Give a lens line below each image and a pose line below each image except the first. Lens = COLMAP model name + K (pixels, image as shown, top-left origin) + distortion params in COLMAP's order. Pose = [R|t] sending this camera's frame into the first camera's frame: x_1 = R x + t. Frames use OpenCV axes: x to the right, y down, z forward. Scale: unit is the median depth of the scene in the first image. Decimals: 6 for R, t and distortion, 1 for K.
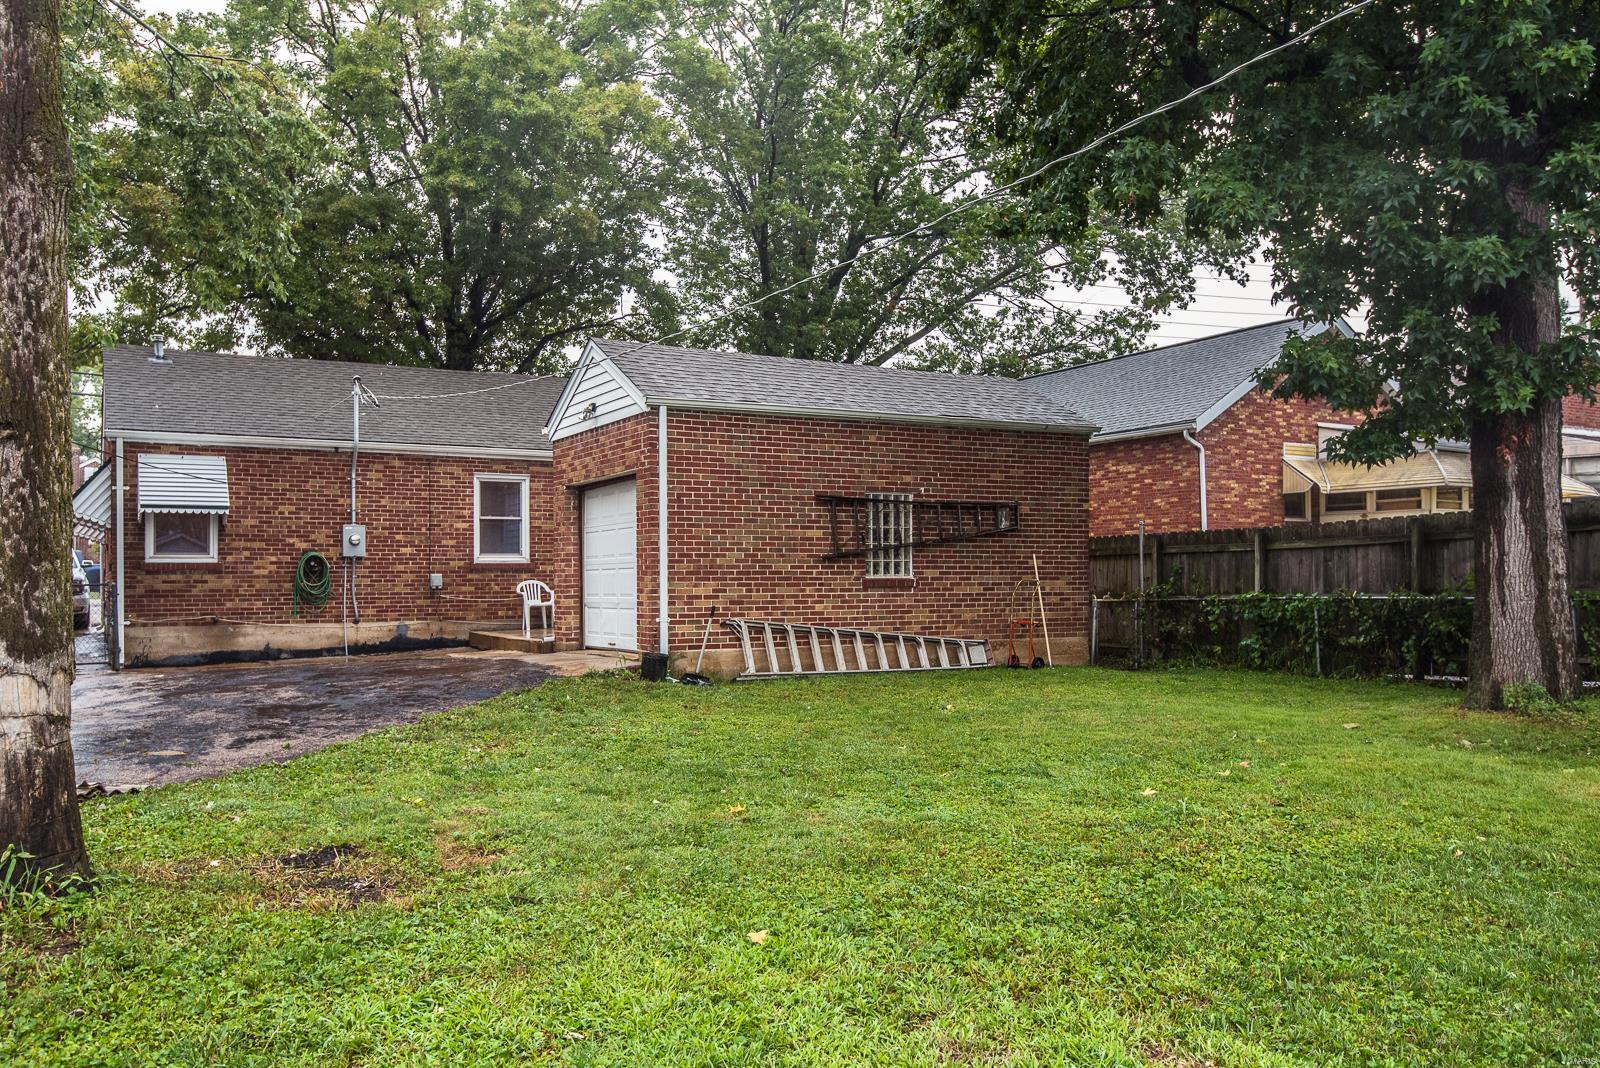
lens RADIAL K [[1281.5, 0, 796.6], [0, 1281.5, 559.7], [0, 0, 1]] dist [0.027191, 0.000776]
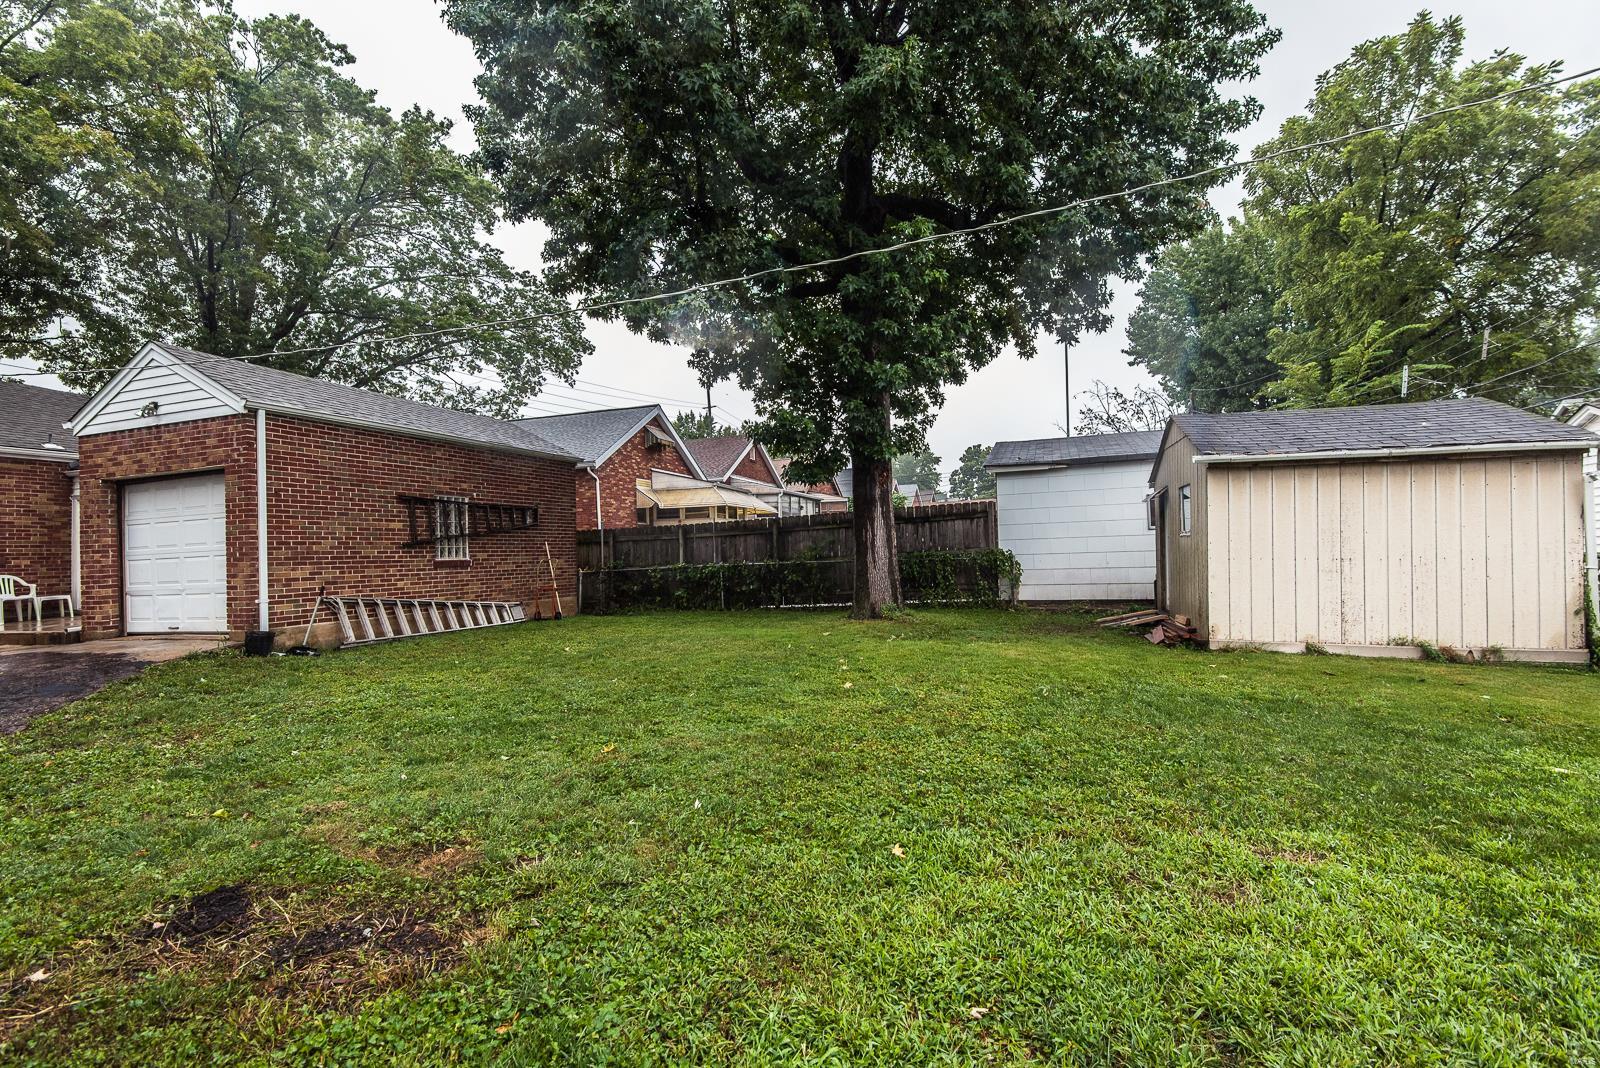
lens RADIAL K [[741.6, 0, 800.0], [0, 741.6, 534.0], [0, 0, 1]] dist [0.038471, -0.019467]
pose [[0.751332, -0.000842, 0.659923, -0.163101], [0.017976, 0.999654, -0.019191, 0.008515], [-0.659679, 0.026282, 0.751088, 0.174745]]
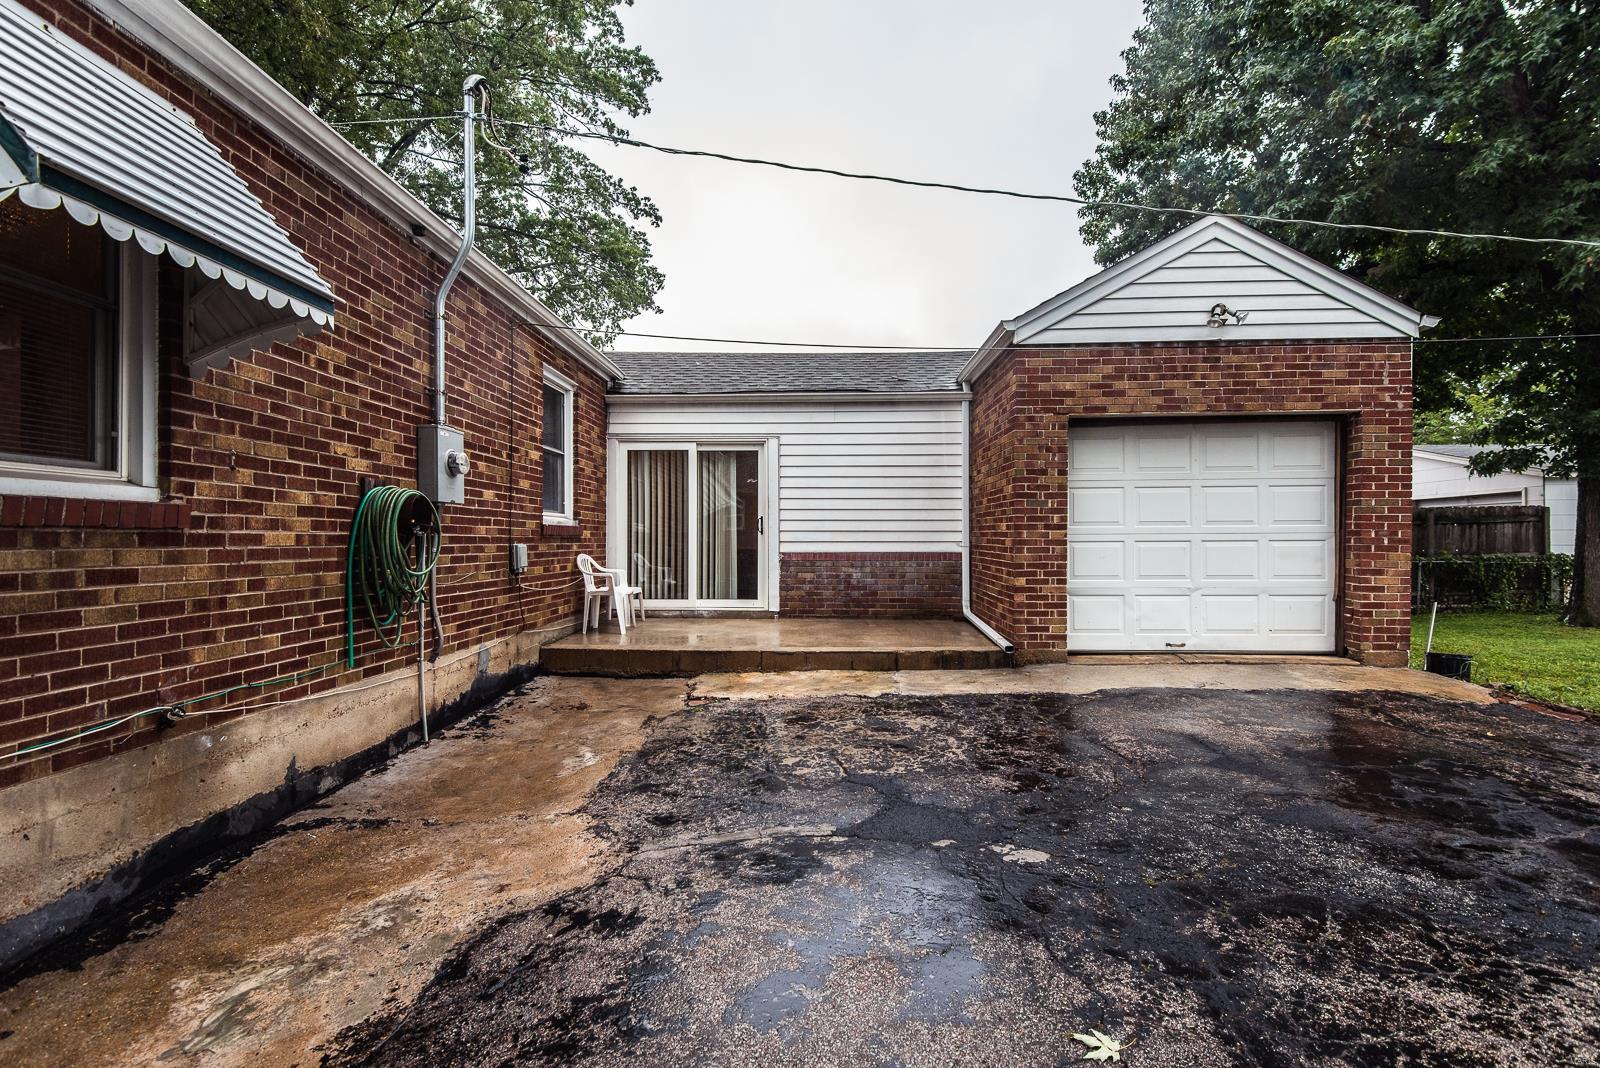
lens RADIAL K [[741.6, 0, 800.0], [0, 741.6, 534.0], [0, 0, 1]] dist [0.038471, -0.019467]
pose [[0.521045, 0.011852, 0.853447, -0.599377], [-0.017841, 0.999836, -0.002992, 0.007943], [-0.853343, -0.013667, 0.521171, 0.940070]]
